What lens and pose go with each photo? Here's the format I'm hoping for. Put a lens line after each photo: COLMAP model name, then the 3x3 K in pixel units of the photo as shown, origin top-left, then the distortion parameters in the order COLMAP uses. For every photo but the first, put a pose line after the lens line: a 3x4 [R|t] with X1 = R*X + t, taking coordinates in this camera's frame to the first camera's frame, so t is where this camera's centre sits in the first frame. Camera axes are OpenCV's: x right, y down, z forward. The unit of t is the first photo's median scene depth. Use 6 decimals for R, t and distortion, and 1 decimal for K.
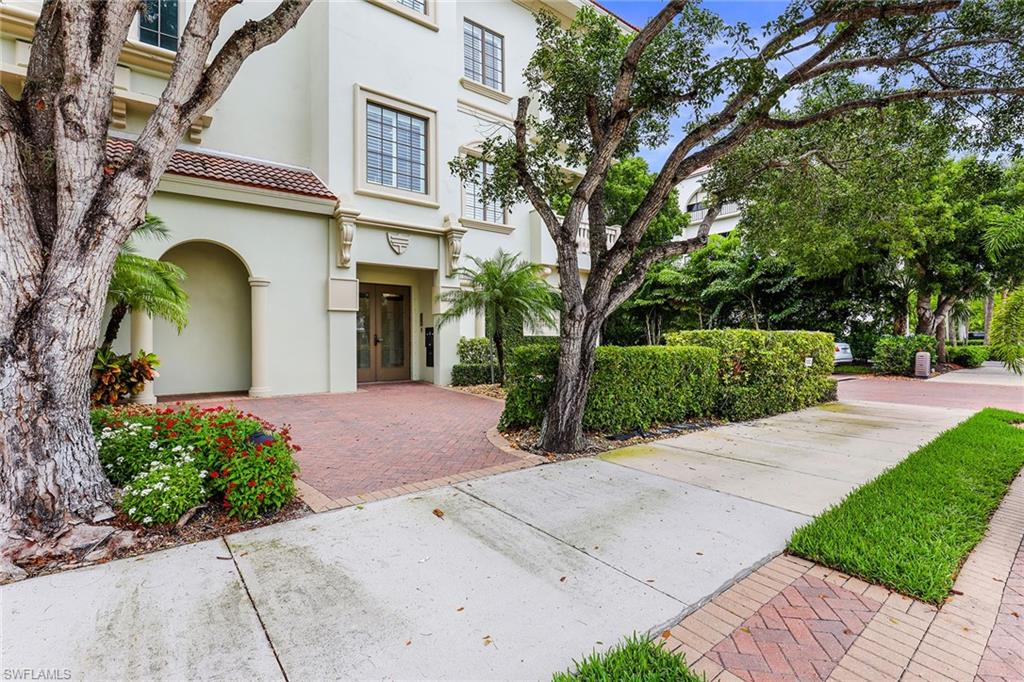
lens RADIAL K [[477.8, 0, 507.0], [0, 477.8, 347.3], [0, 0, 1]] dist [-0.027831, -0.000020]
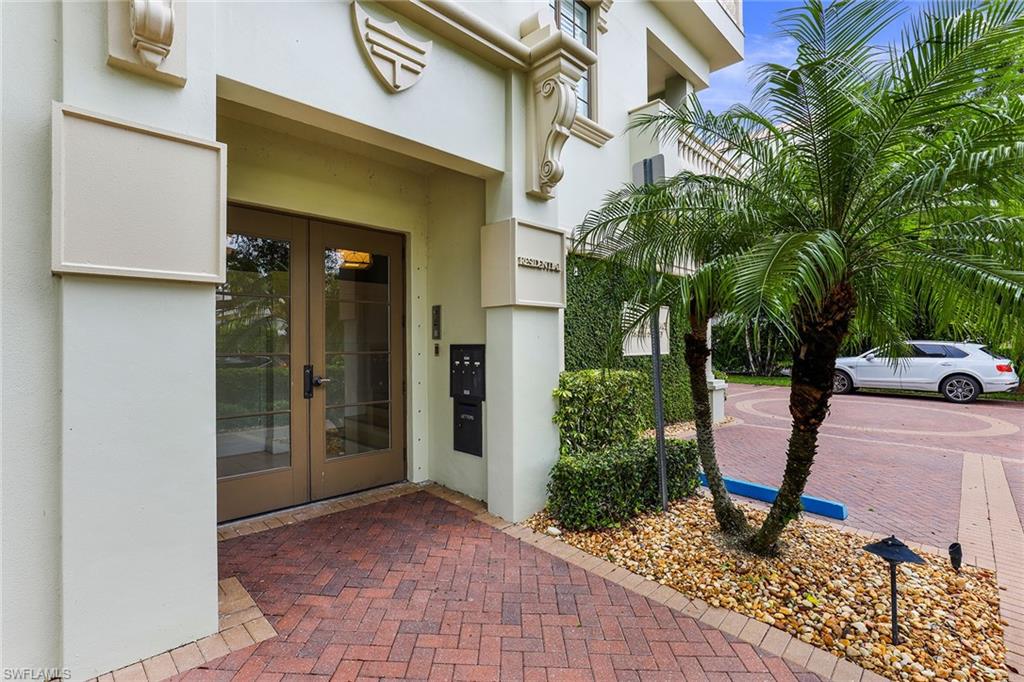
lens RADIAL K [[477.8, 0, 507.0], [0, 477.8, 347.3], [0, 0, 1]] dist [-0.027831, -0.000020]
pose [[0.993246, 0.000276, 0.116026, -0.177395], [-0.000393, 0.999999, 0.000990, -0.040743], [-0.116026, -0.001029, 0.993246, 0.658058]]
